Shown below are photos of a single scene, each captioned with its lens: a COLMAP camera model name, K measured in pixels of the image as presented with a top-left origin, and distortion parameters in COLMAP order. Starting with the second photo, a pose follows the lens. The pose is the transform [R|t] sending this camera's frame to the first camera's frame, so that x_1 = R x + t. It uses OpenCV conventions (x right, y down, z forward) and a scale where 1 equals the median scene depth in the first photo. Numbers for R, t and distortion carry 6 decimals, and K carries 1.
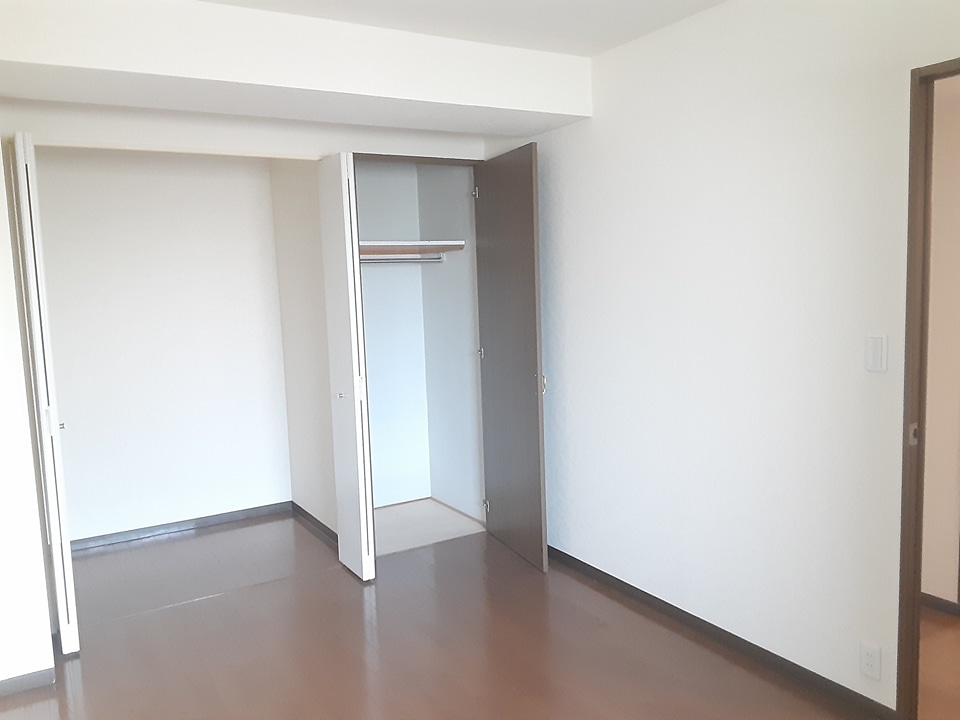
lens RADIAL K [[776.1, 0, 480.0], [0, 776.1, 360.0], [0, 0, 1]] dist [0.096917, -0.138265]
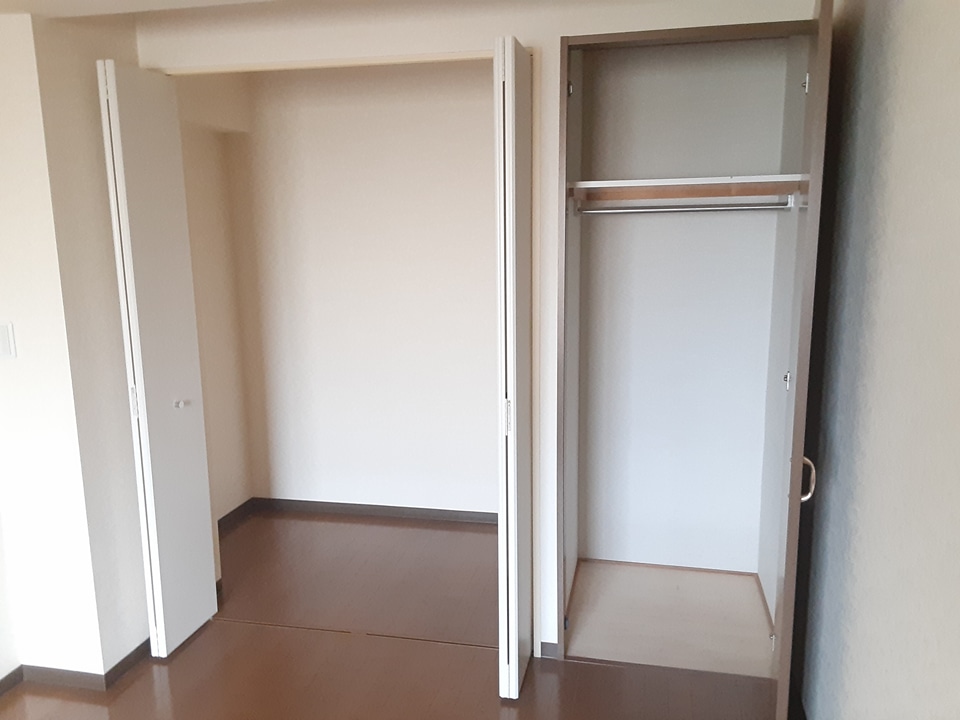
lens RADIAL K [[776.1, 0, 480.0], [0, 776.1, 360.0], [0, 0, 1]] dist [0.096917, -0.138265]
pose [[0.731700, 0.136915, -0.667735, 0.196798], [-0.080354, 0.990114, 0.114965, -0.062683], [0.676874, -0.030465, 0.735468, 0.395816]]
